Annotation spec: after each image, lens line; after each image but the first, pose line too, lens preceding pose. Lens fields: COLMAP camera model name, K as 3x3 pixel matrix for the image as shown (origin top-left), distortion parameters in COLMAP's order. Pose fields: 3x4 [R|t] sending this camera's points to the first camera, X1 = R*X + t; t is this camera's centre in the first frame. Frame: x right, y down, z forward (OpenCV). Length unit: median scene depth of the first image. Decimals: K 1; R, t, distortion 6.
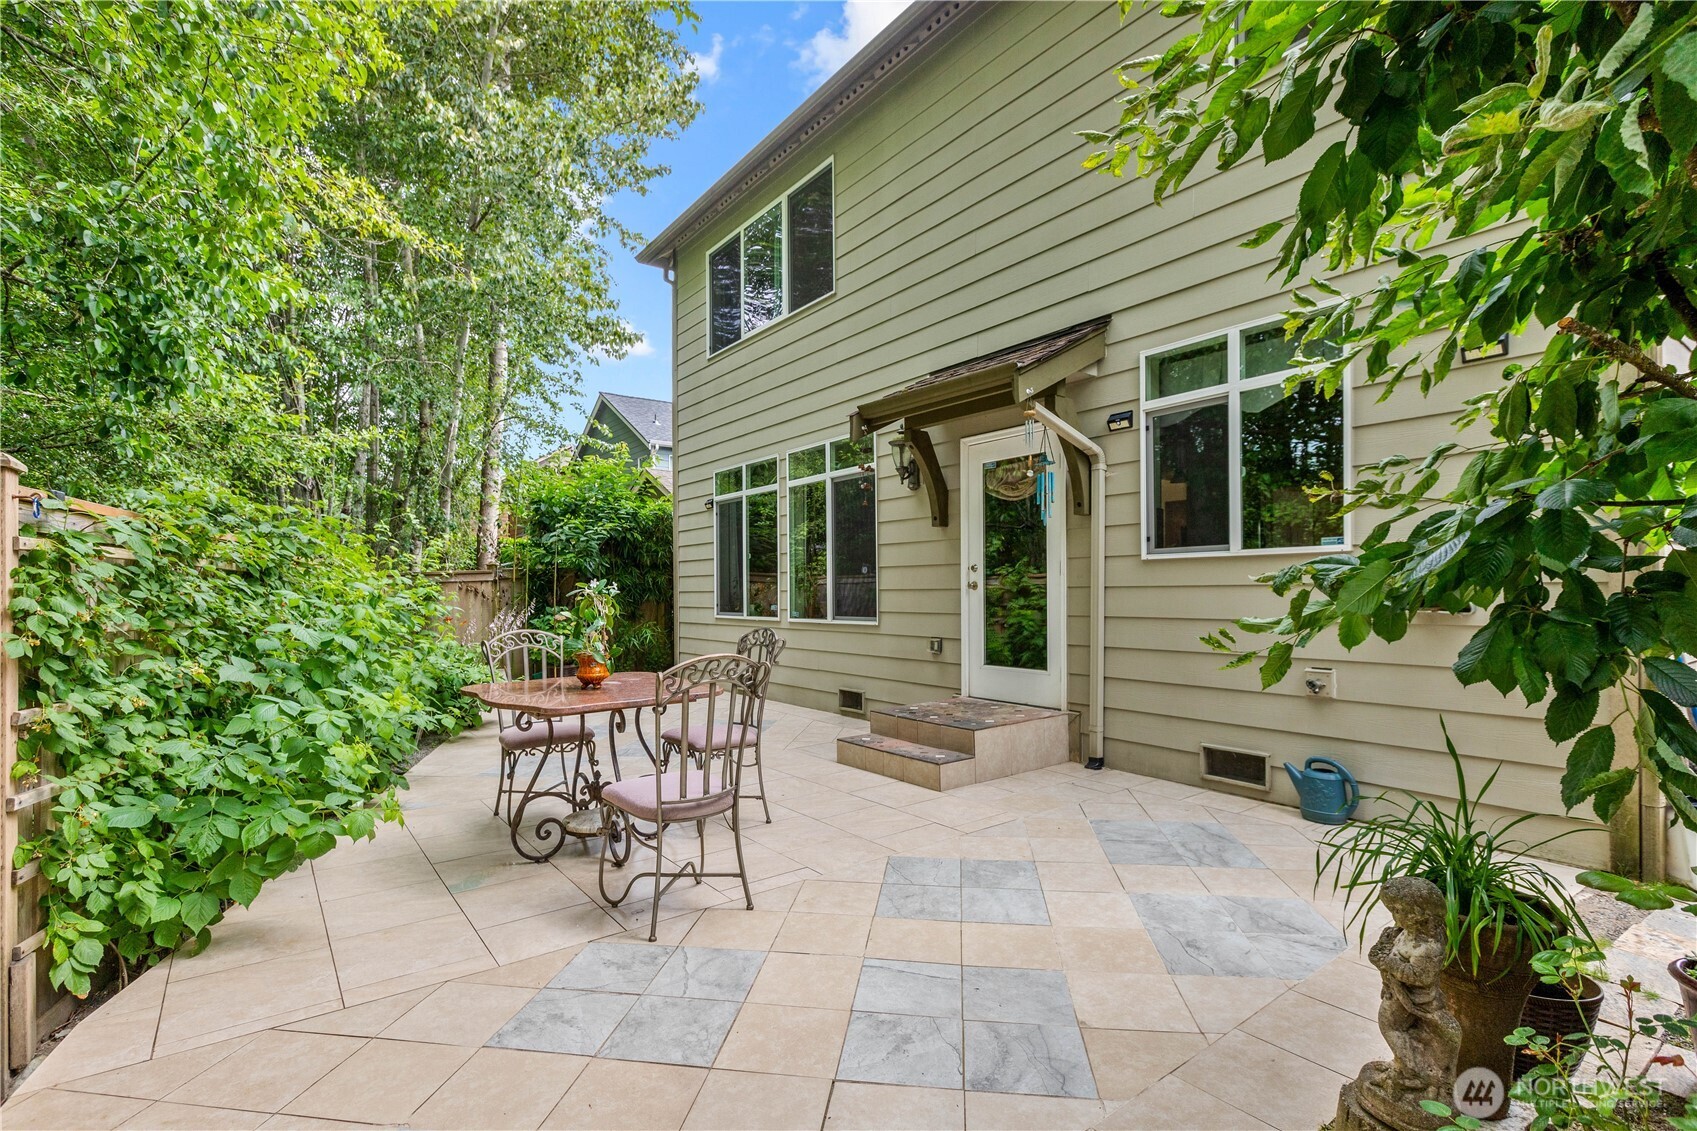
lens RADIAL K [[781.3, 0, 857.9], [0, 781.3, 575.4], [0, 0, 1]] dist [0.002891, 0.000413]
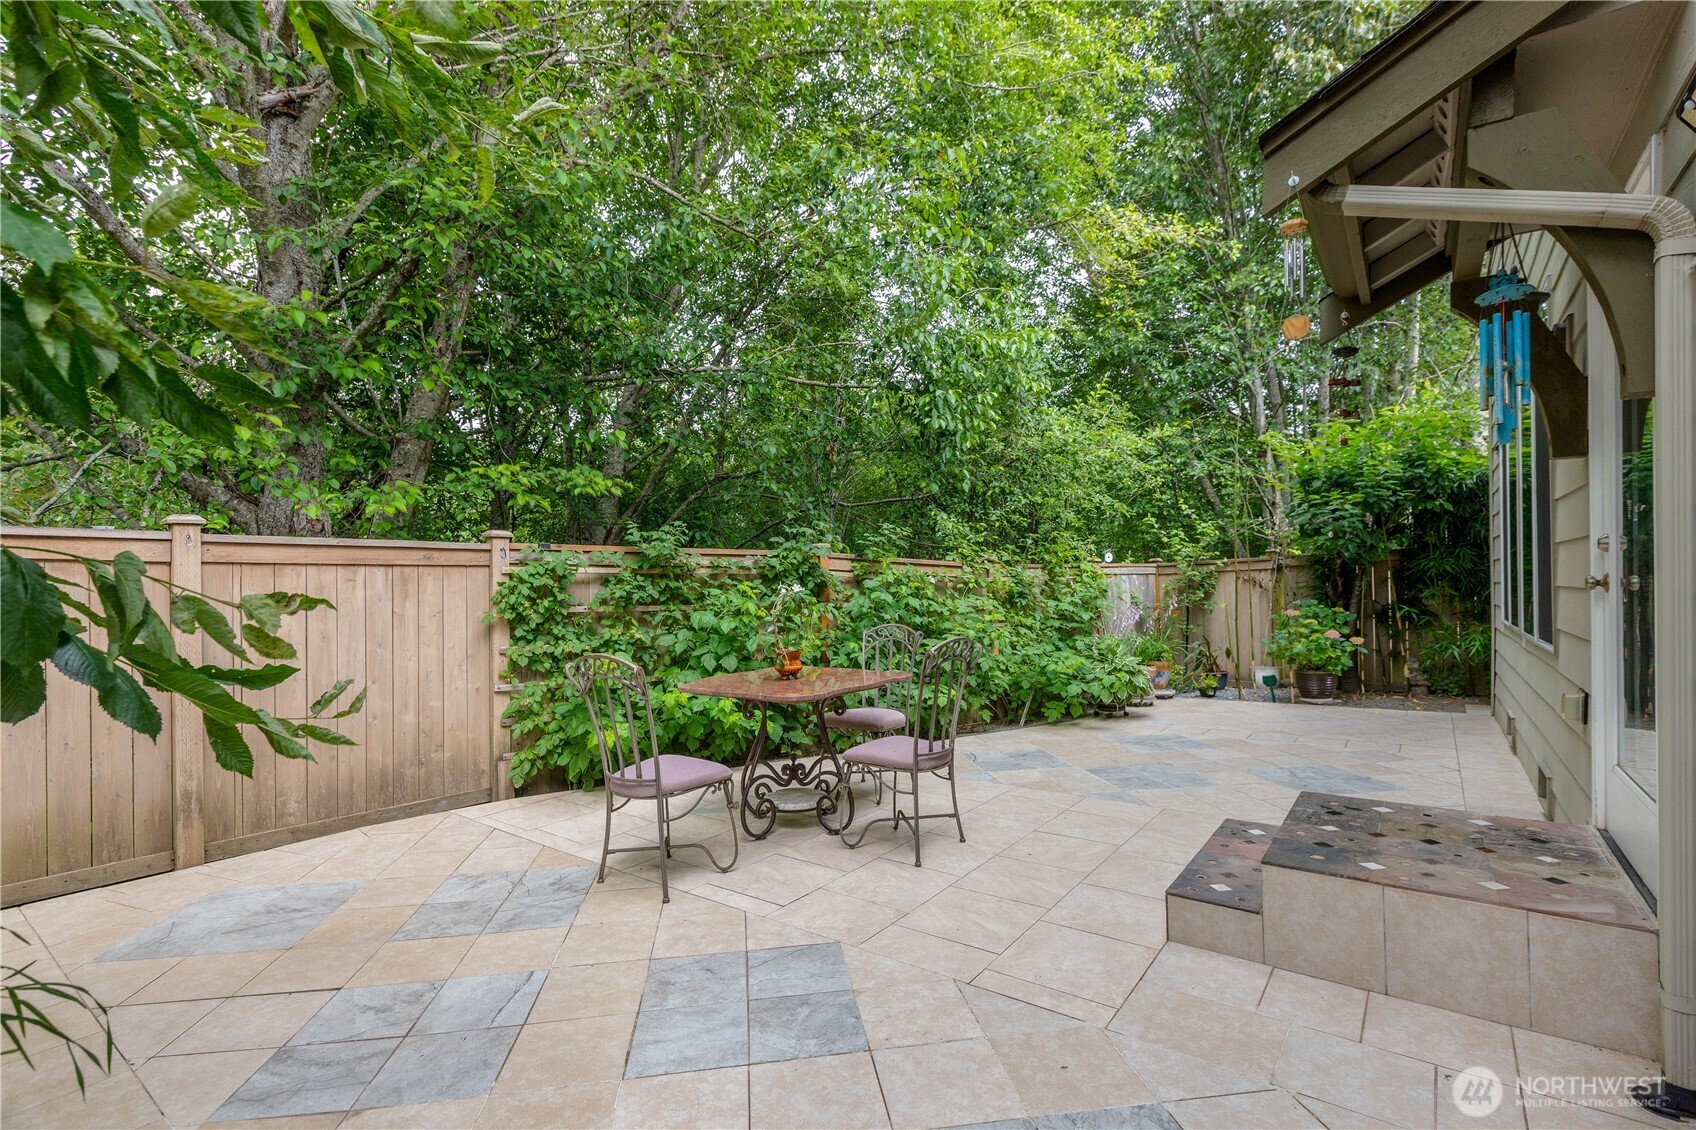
lens RADIAL K [[780.8, 0, 857.1], [0, 780.8, 573.2], [0, 0, 1]] dist [0.002891, 0.000413]
pose [[0.284009, -0.004546, -0.958811, 0.891764], [0.025972, 0.999658, 0.002954, -0.013327], [0.958470, -0.025741, 0.284030, 0.901680]]
